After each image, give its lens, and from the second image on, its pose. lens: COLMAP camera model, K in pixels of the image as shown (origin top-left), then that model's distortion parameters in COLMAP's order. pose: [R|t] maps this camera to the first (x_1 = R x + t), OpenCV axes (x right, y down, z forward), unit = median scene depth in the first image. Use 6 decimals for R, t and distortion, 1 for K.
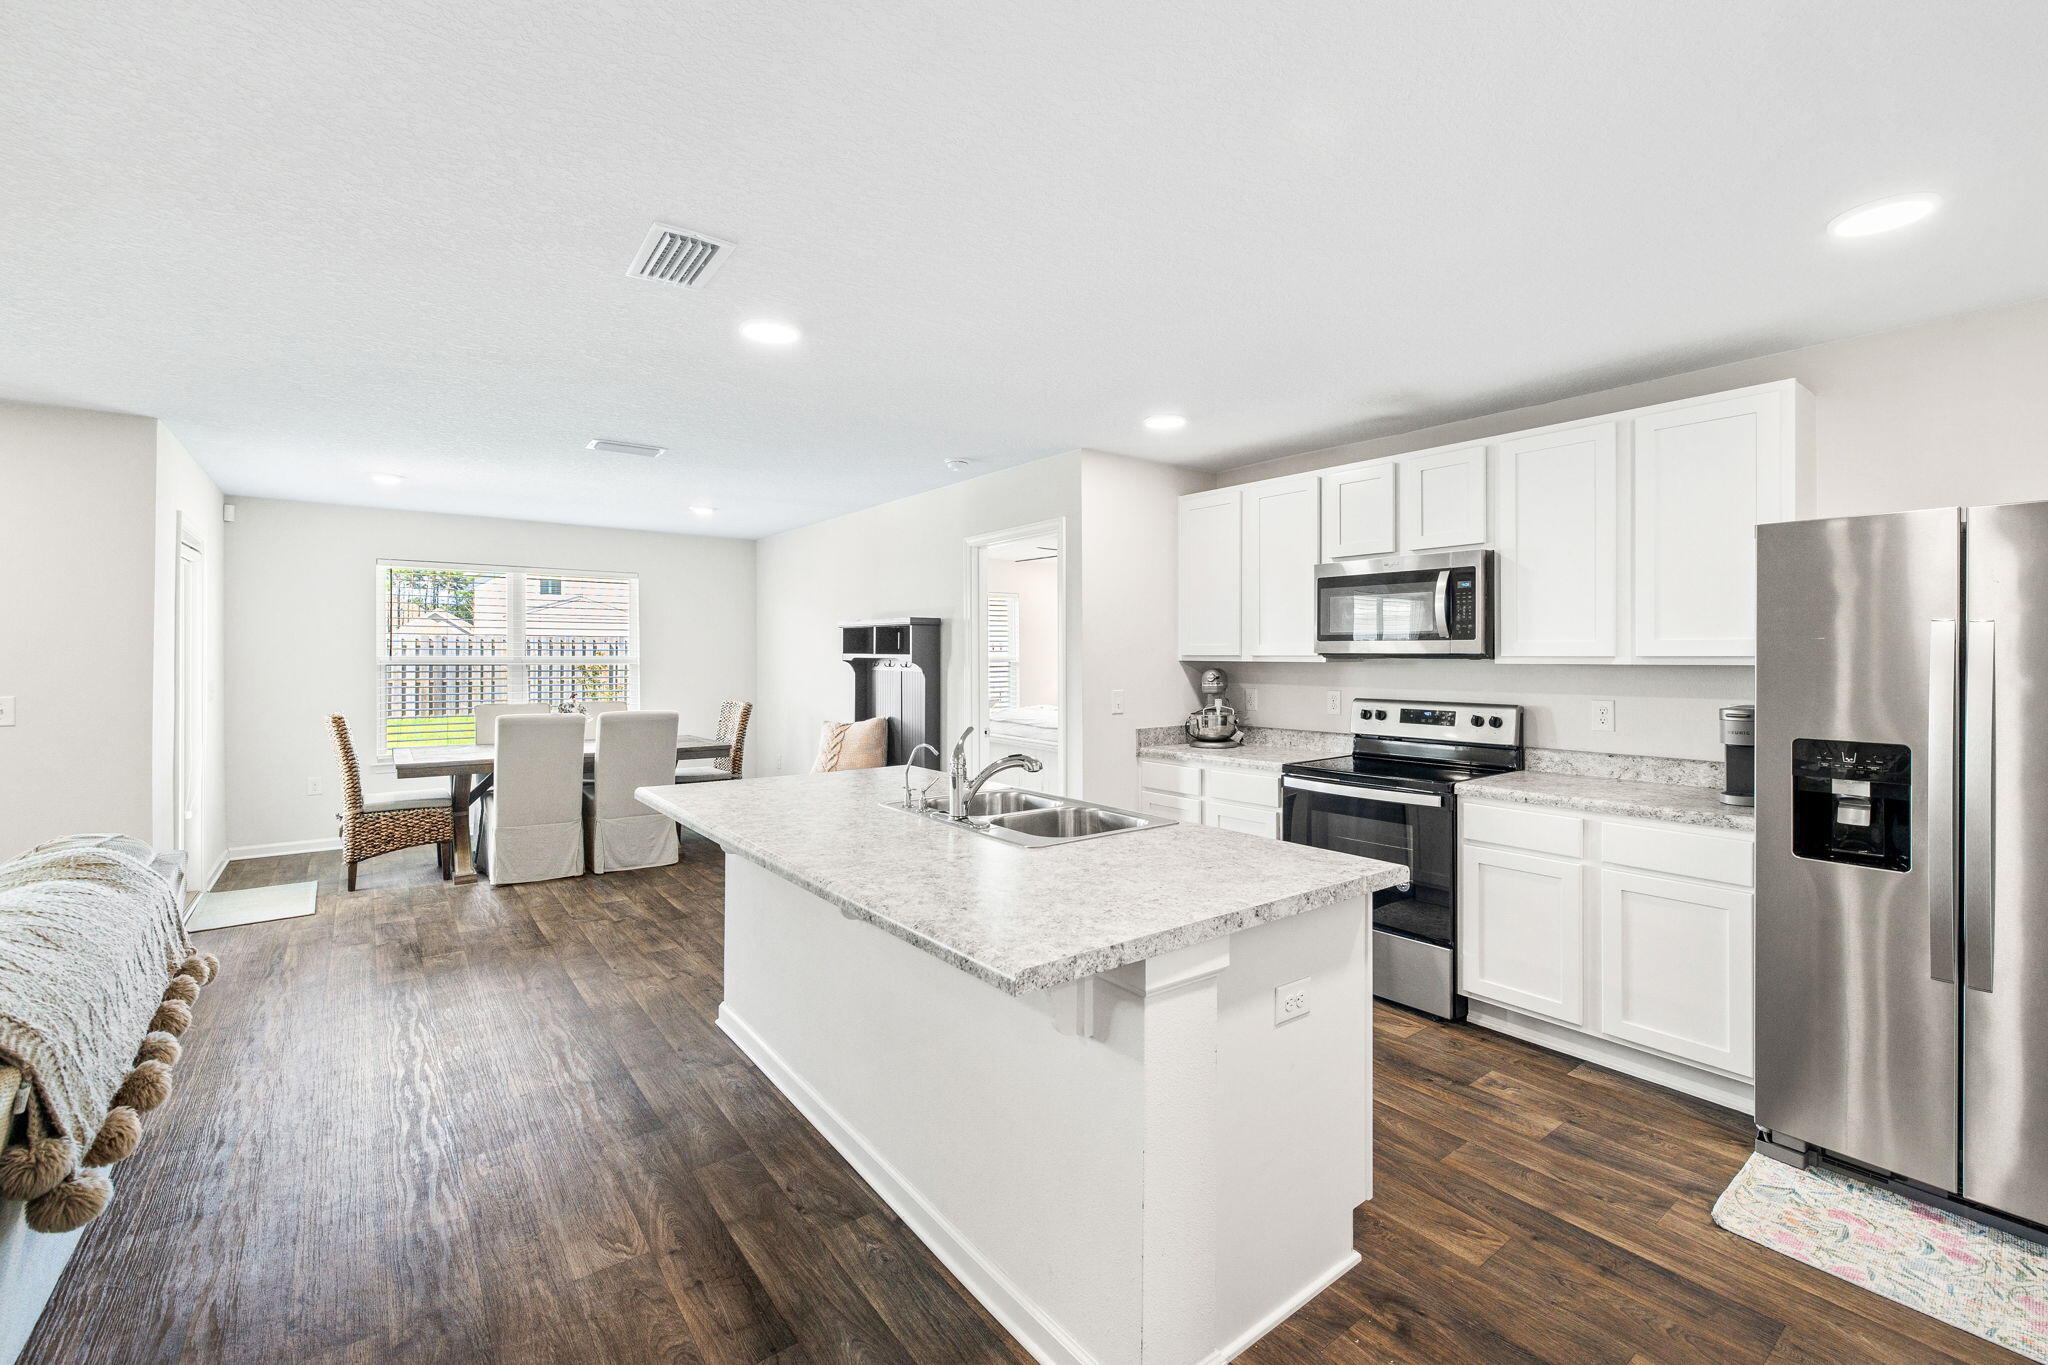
lens RADIAL K [[867.6, 0, 1025.7], [0, 867.6, 654.1], [0, 0, 1]] dist [-0.000710, 0.002246]
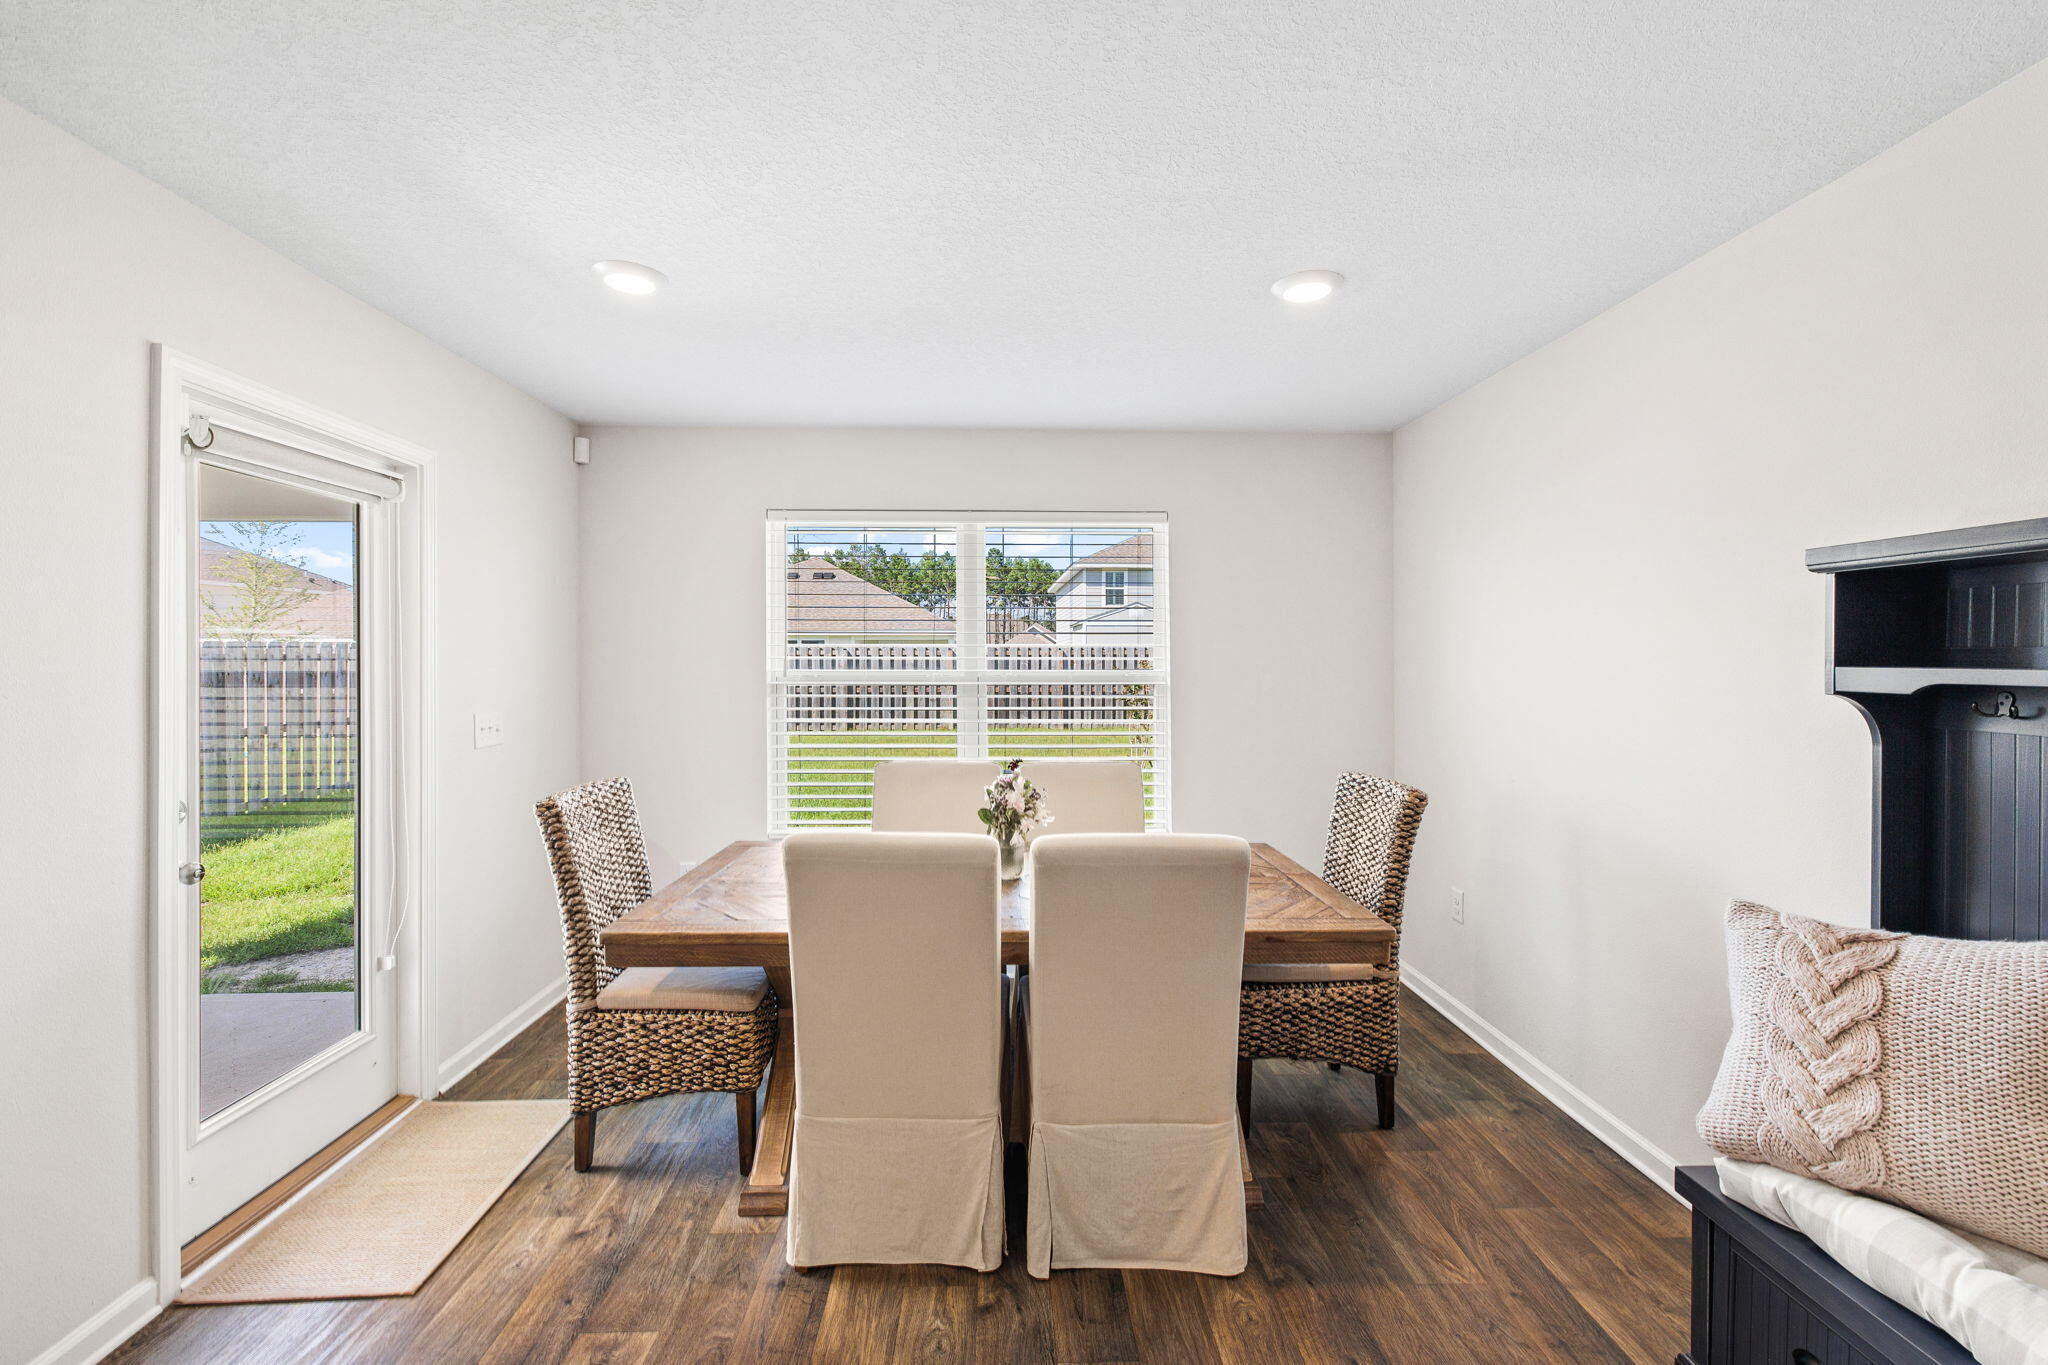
lens RADIAL K [[867.6, 0, 1022.2], [0, 867.6, 670.3], [0, 0, 1]] dist [-0.000710, 0.002246]
pose [[0.811925, 0.003700, -0.583751, -0.443199], [0.000986, 0.999970, 0.007709, -0.003701], [0.583762, -0.006835, 0.811896, 1.089425]]
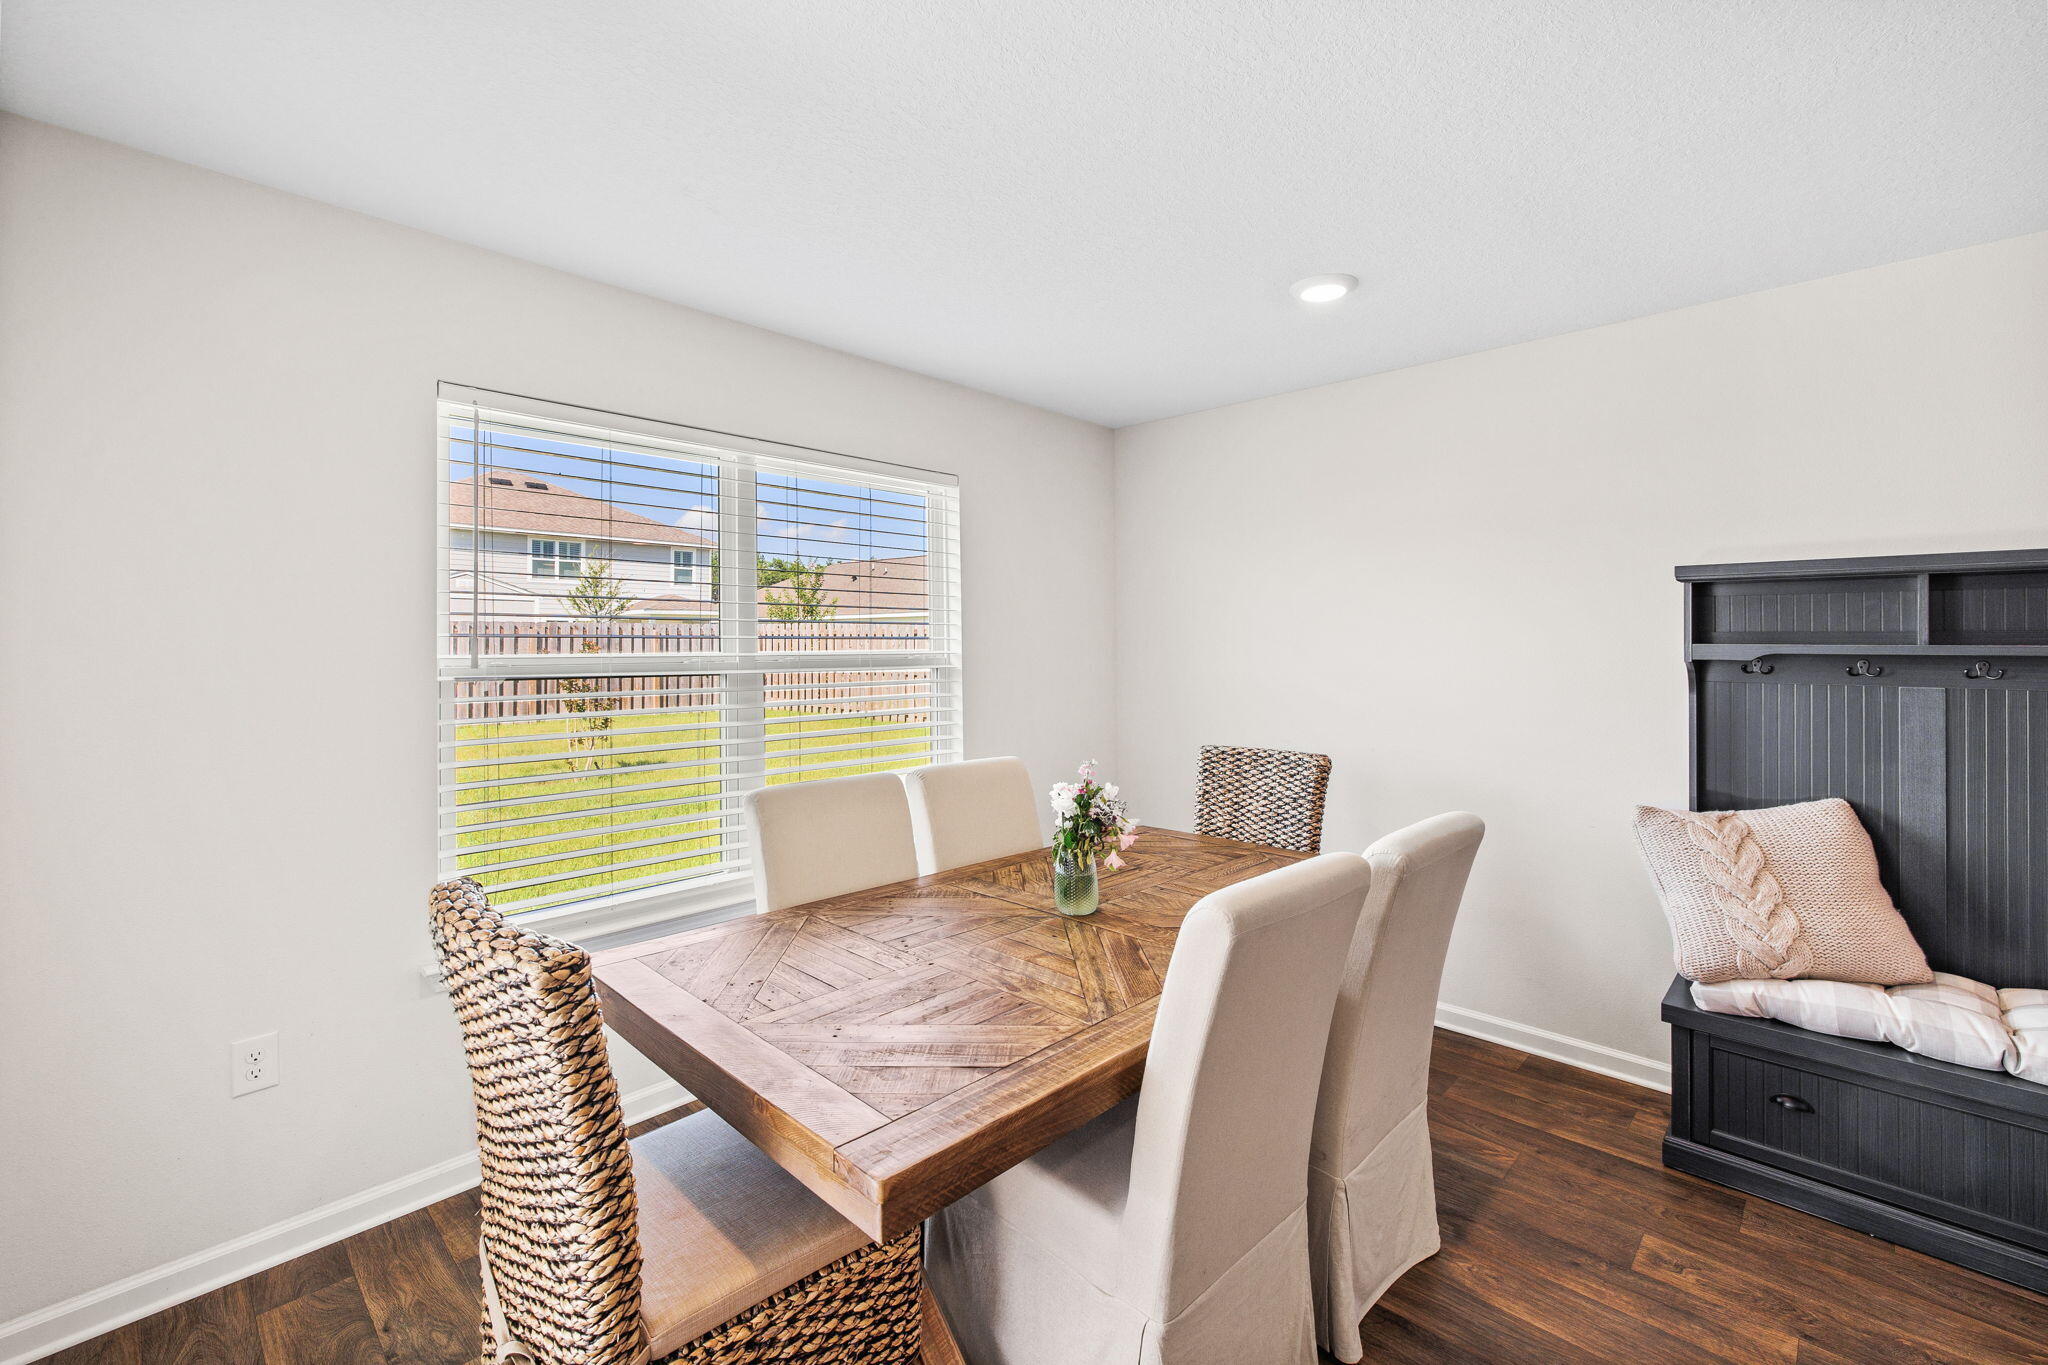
lens RADIAL K [[867.6, 0, 1023.8], [0, 867.6, 656.4], [0, 0, 1]] dist [-0.000710, 0.002246]
pose [[0.988176, -0.005148, 0.153238, -1.009532], [0.004758, 0.999984, 0.002913, 0.005218], [-0.153251, -0.002150, 0.988185, 1.108144]]
